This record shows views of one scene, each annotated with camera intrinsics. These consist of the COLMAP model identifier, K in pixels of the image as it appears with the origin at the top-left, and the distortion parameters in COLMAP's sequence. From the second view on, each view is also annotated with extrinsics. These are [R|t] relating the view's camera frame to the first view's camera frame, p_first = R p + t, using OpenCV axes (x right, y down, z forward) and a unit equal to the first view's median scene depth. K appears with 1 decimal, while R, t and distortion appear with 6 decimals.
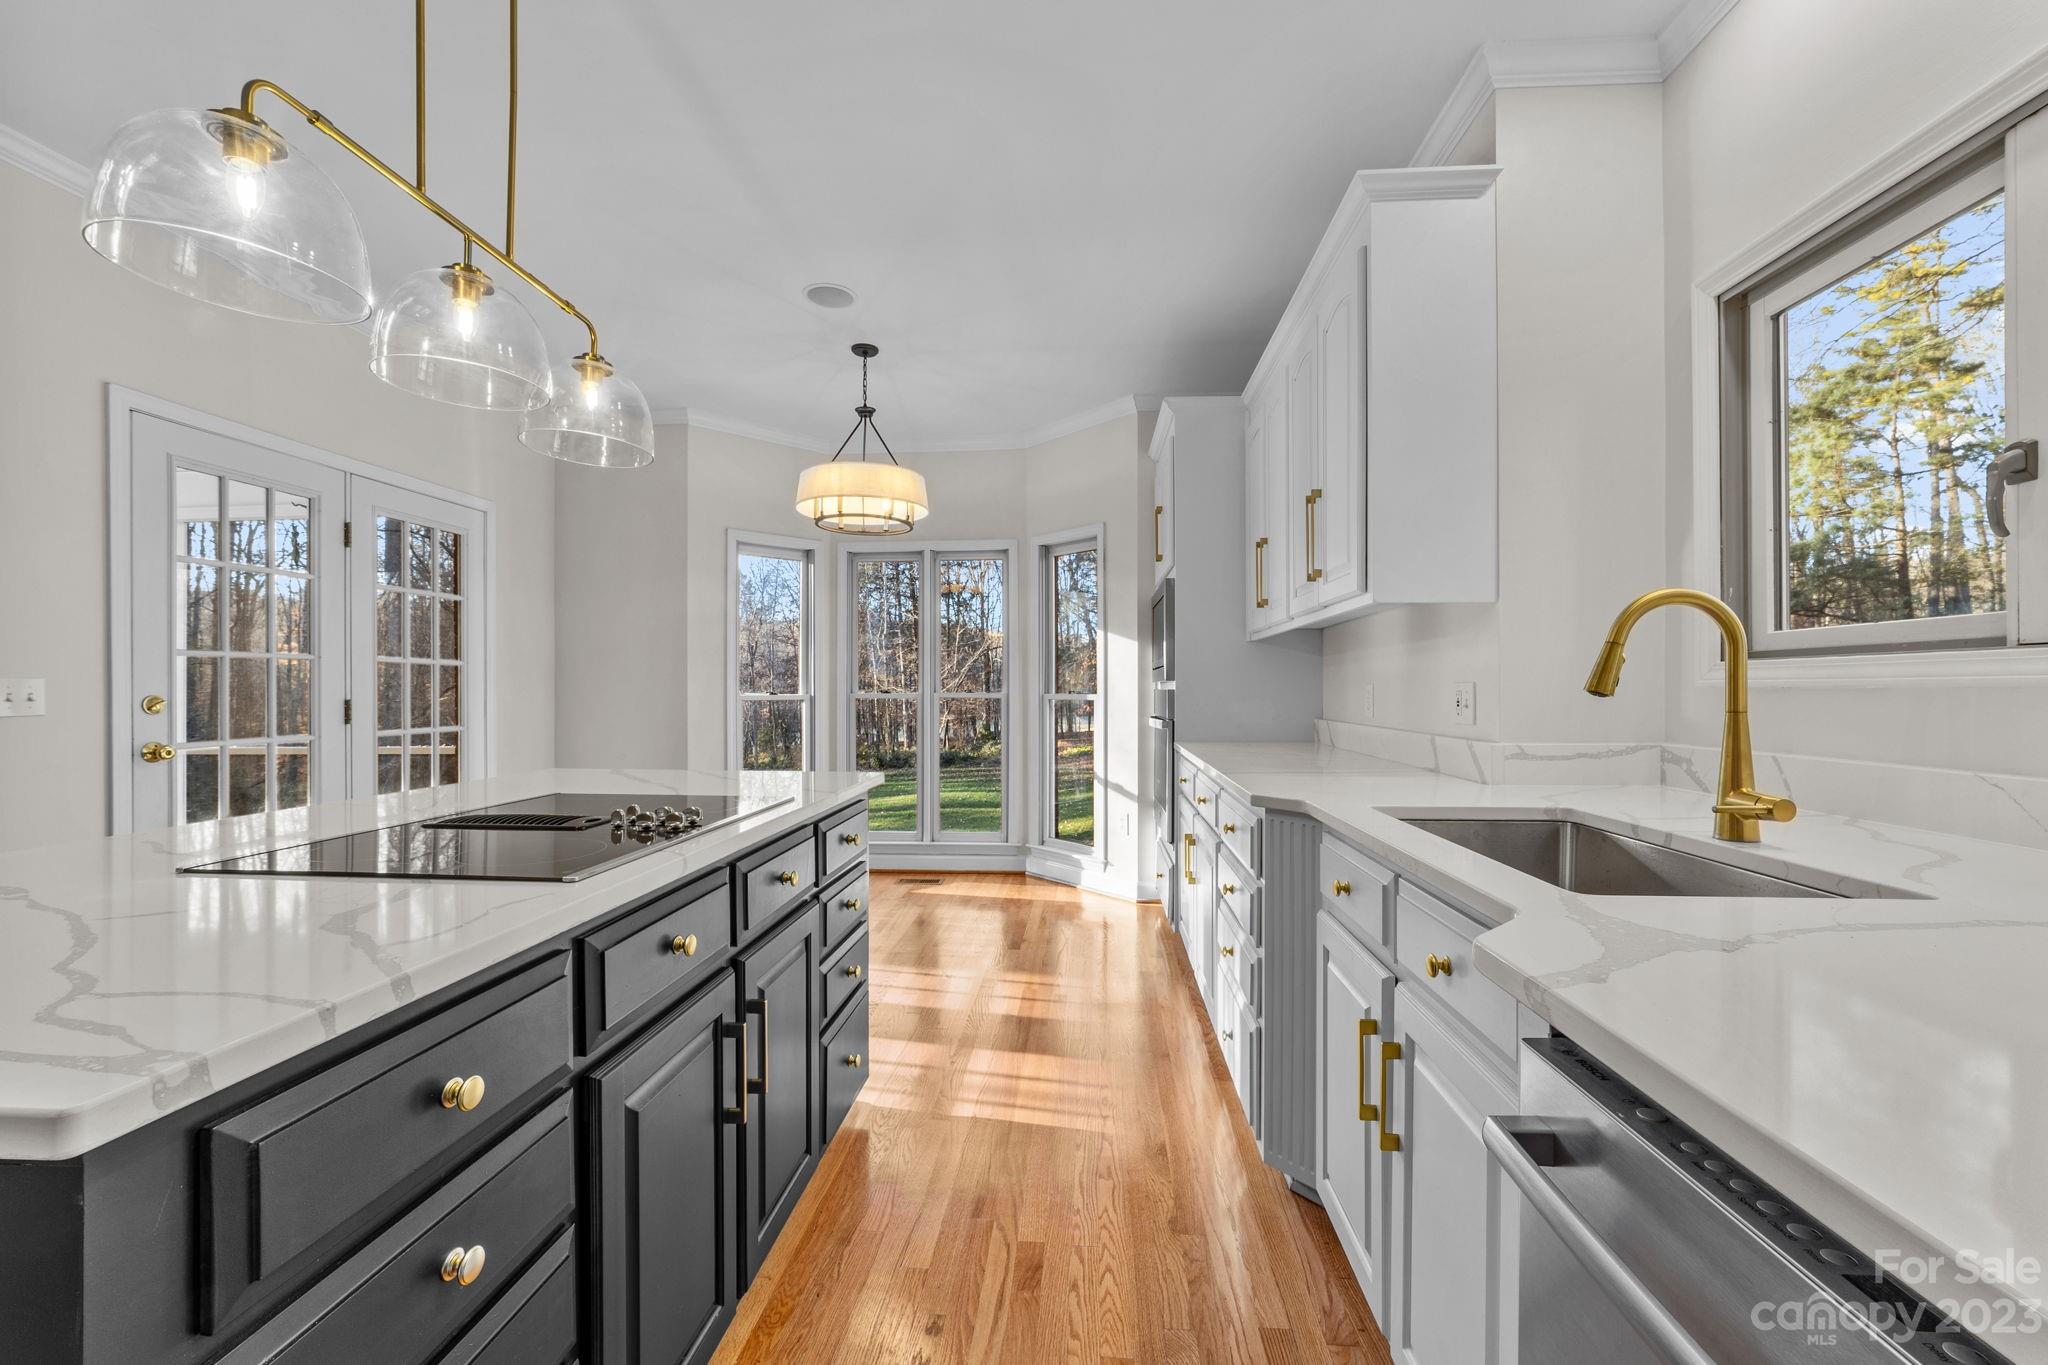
lens RADIAL K [[815.4, 0, 1024.0], [0, 815.4, 682.5], [0, 0, 1]] dist [-0.019351, 0.006314]
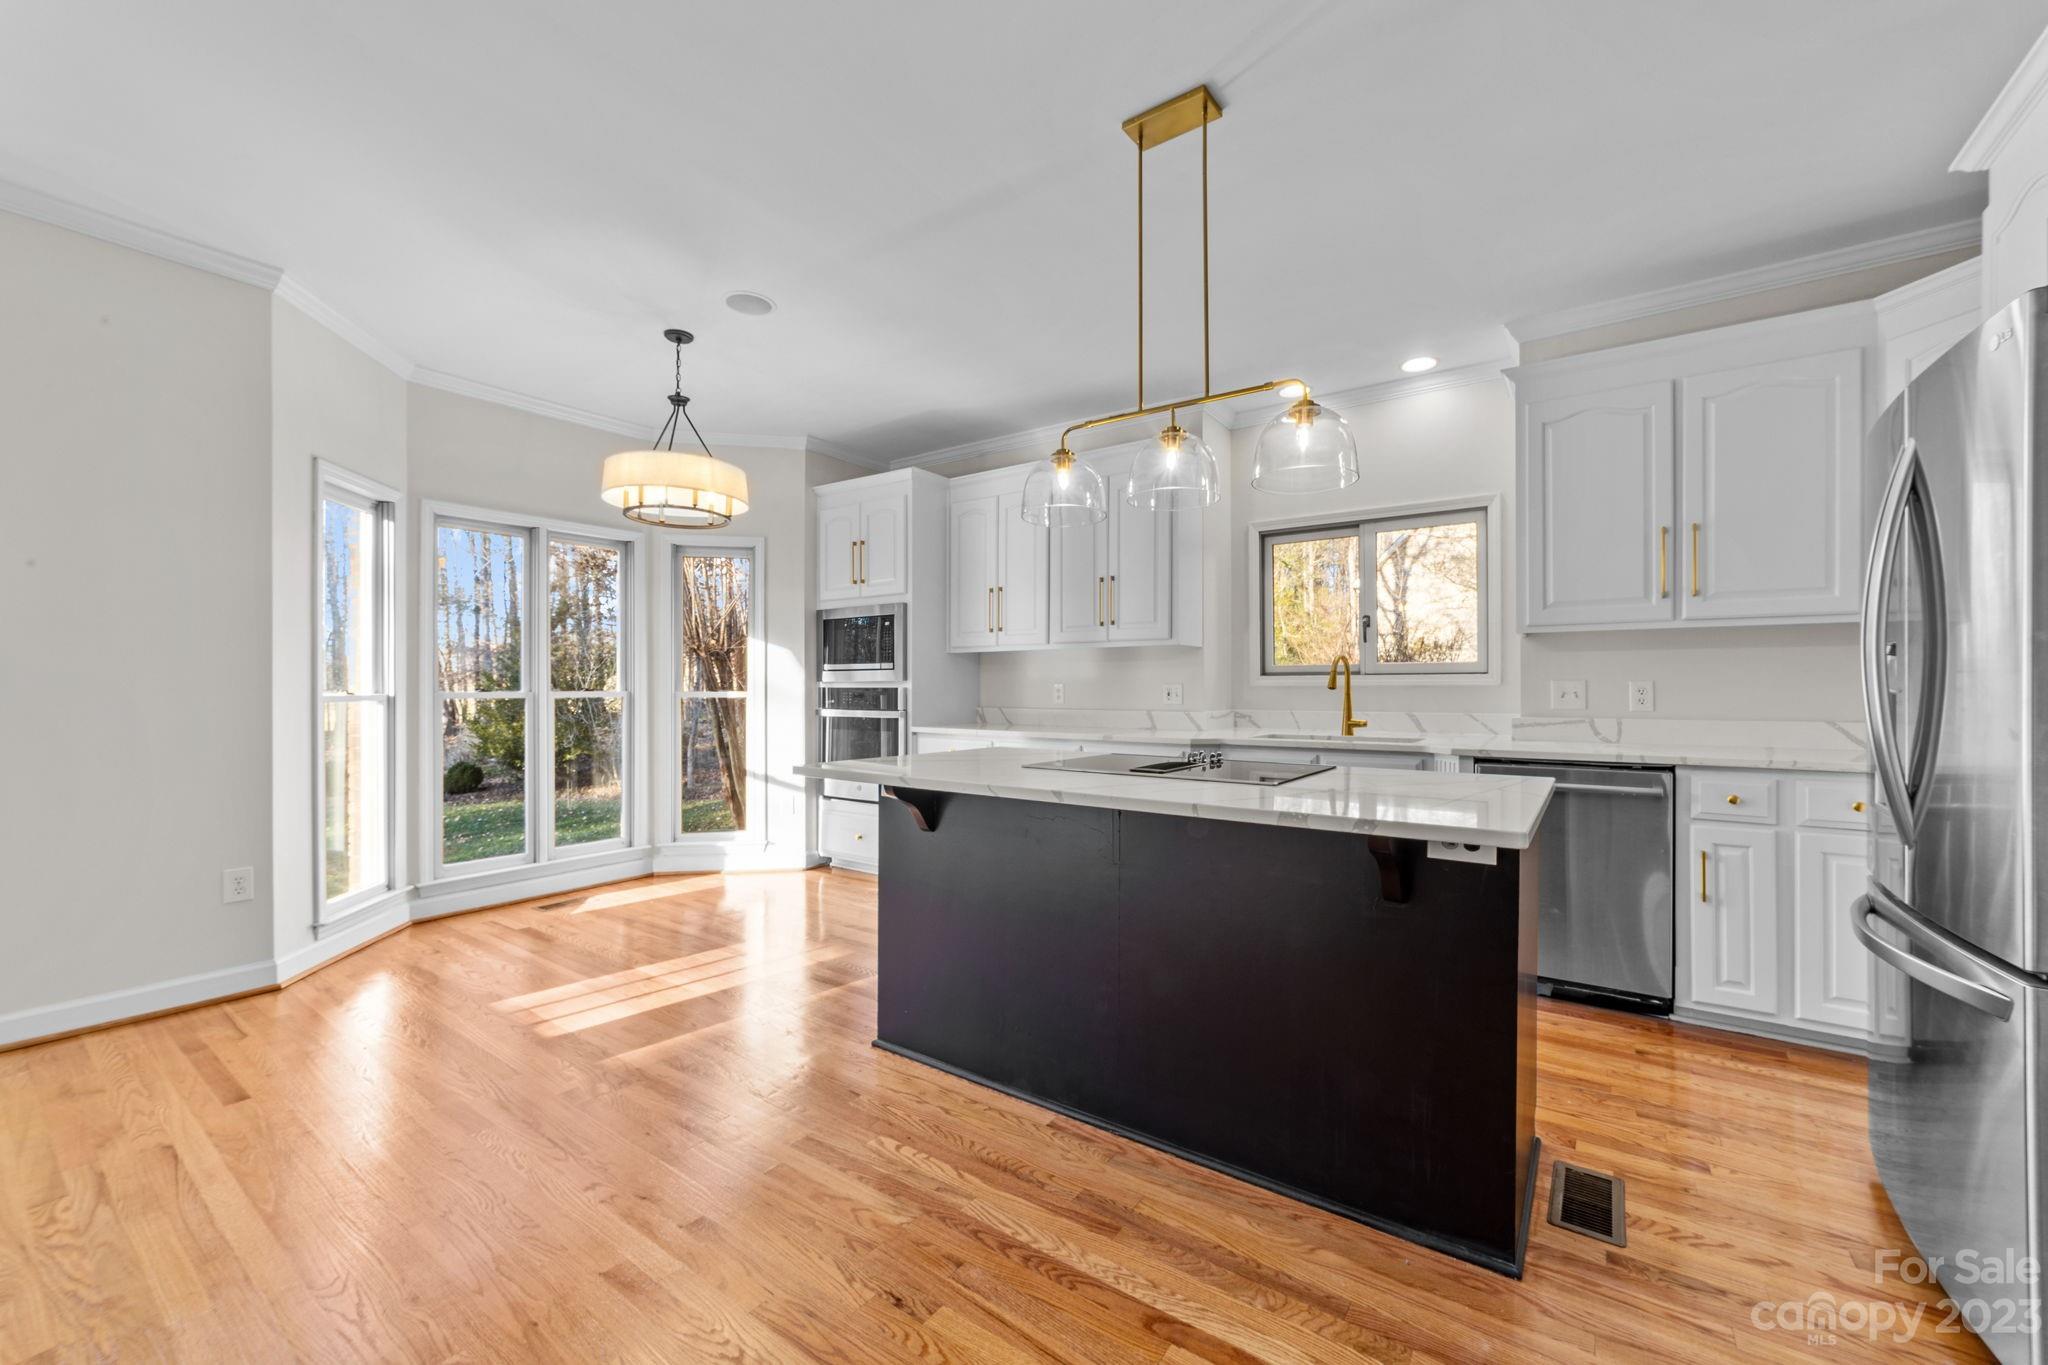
lens RADIAL K [[815.4, 0, 1024.0], [0, 815.4, 682.5], [0, 0, 1]] dist [-0.019351, 0.006314]
pose [[0.517369, 0.004514, 0.855751, -1.544232], [-0.006908, 0.999976, -0.001099, 0.001159], [-0.855735, -0.005343, 0.517387, 0.278373]]
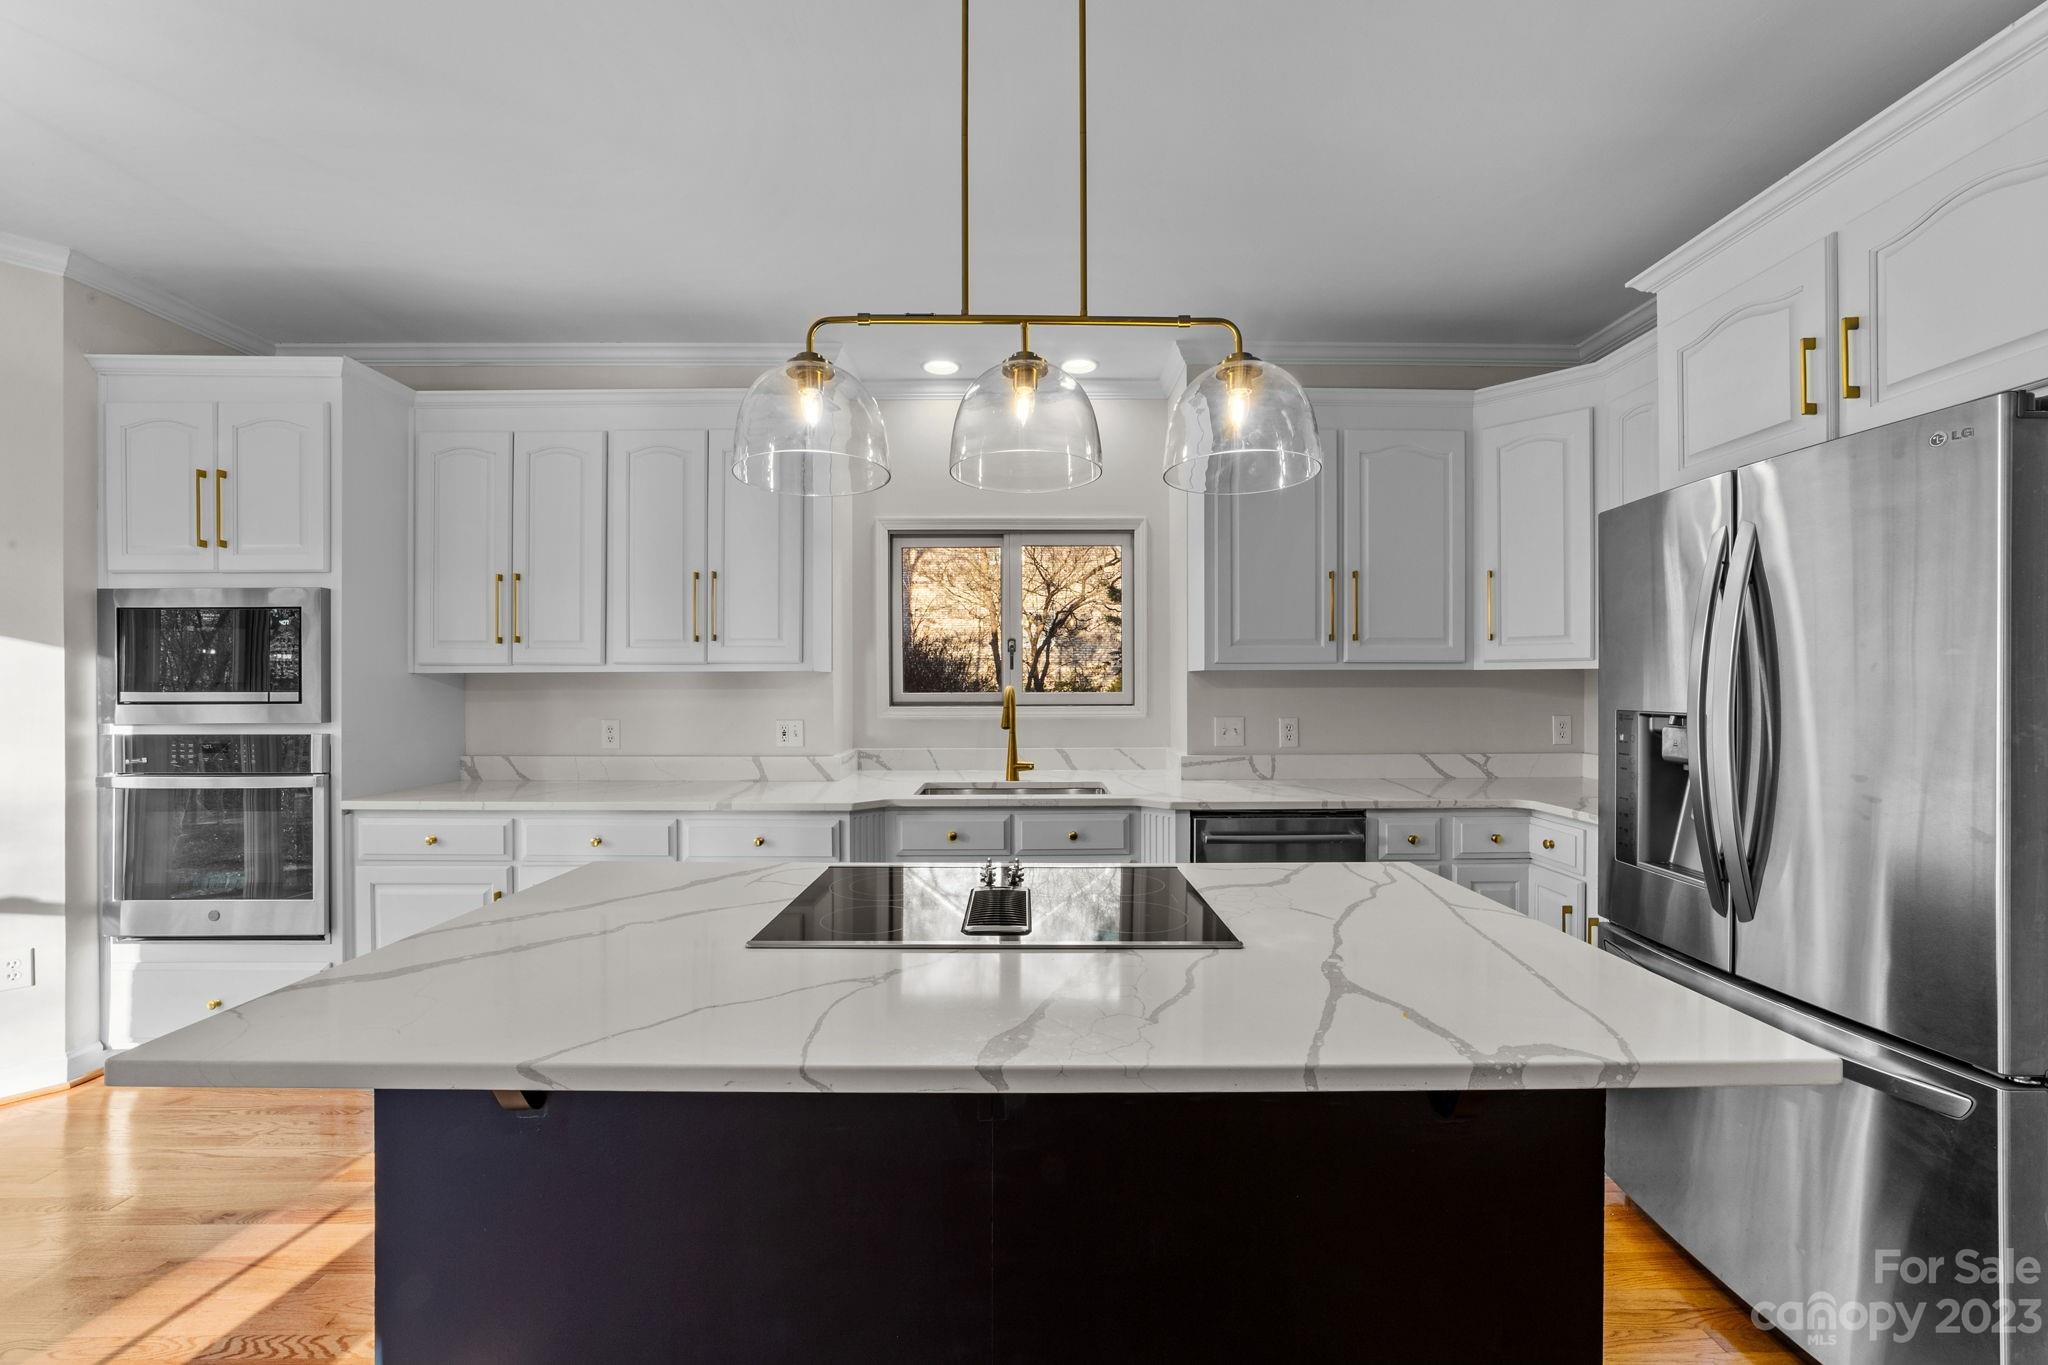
lens RADIAL K [[825.8, 0, 1028.6], [0, 825.8, 681.7], [0, 0, 1]] dist [-0.028364, 0.011364]
pose [[-0.085582, 0.002839, 0.996327, -1.162306], [-0.006850, 0.999971, -0.003438, -0.077372], [-0.996308, -0.007119, -0.085560, 0.741811]]
